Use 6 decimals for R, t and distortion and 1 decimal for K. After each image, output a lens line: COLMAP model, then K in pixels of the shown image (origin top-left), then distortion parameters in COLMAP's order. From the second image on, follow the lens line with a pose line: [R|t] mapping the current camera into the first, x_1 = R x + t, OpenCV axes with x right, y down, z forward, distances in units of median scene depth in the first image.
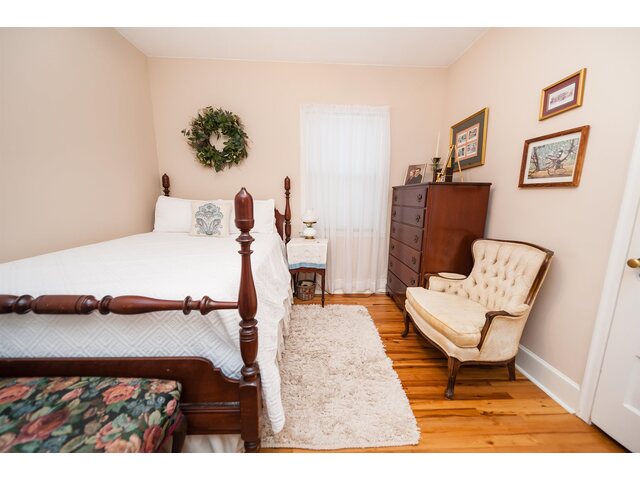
lens RADIAL K [[251.5, 0, 320.0], [0, 251.5, 240.0], [0, 0, 1]] dist [0.007261, -0.000958]
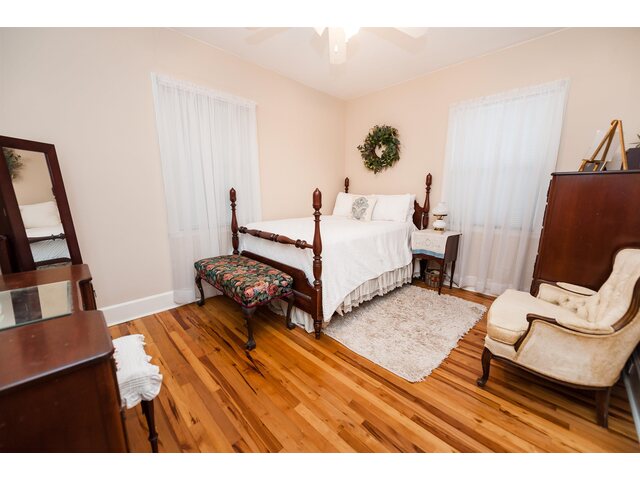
lens RADIAL K [[251.5, 0, 320.0], [0, 251.5, 240.0], [0, 0, 1]] dist [0.007261, -0.000958]
pose [[0.670844, 0.129909, -0.730132, 0.476109], [-0.117550, 0.990718, 0.068270, 0.025980], [0.732223, 0.040029, 0.679887, -0.130472]]
